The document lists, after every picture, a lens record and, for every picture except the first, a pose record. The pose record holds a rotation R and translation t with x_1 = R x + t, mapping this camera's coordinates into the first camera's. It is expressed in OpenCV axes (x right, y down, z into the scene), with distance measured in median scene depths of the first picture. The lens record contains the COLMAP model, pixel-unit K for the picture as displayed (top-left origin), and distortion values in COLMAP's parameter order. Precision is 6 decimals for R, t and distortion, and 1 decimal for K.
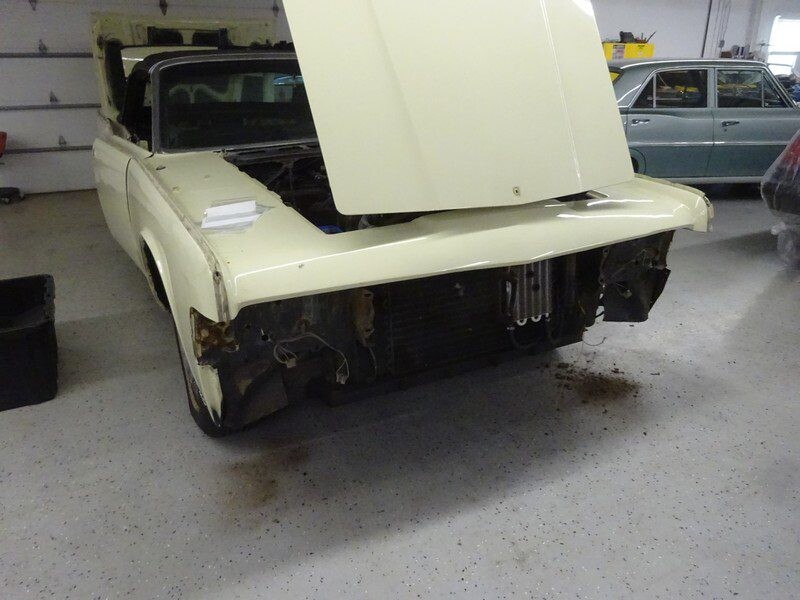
lens RADIAL K [[589.9, 0, 396.4], [0, 589.9, 300.8], [0, 0, 1]] dist [0.000708, -0.002811]
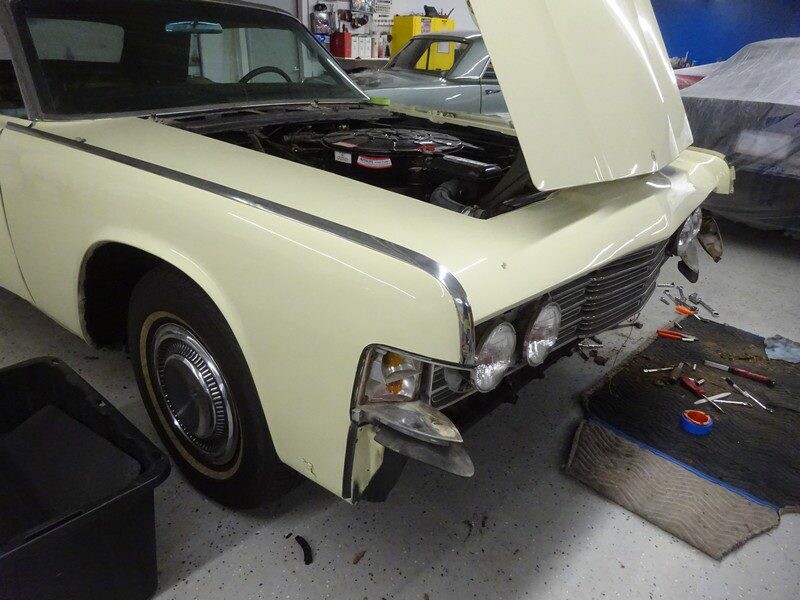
lens RADIAL K [[589.9, 0, 402.0], [0, 589.9, 302.4], [0, 0, 1]] dist [0.000708, -0.002811]
pose [[0.921583, -0.116926, 0.370153, -0.294989], [0.102399, 0.993008, 0.058729, -0.037051], [-0.374432, -0.016221, 0.927112, 0.202179]]
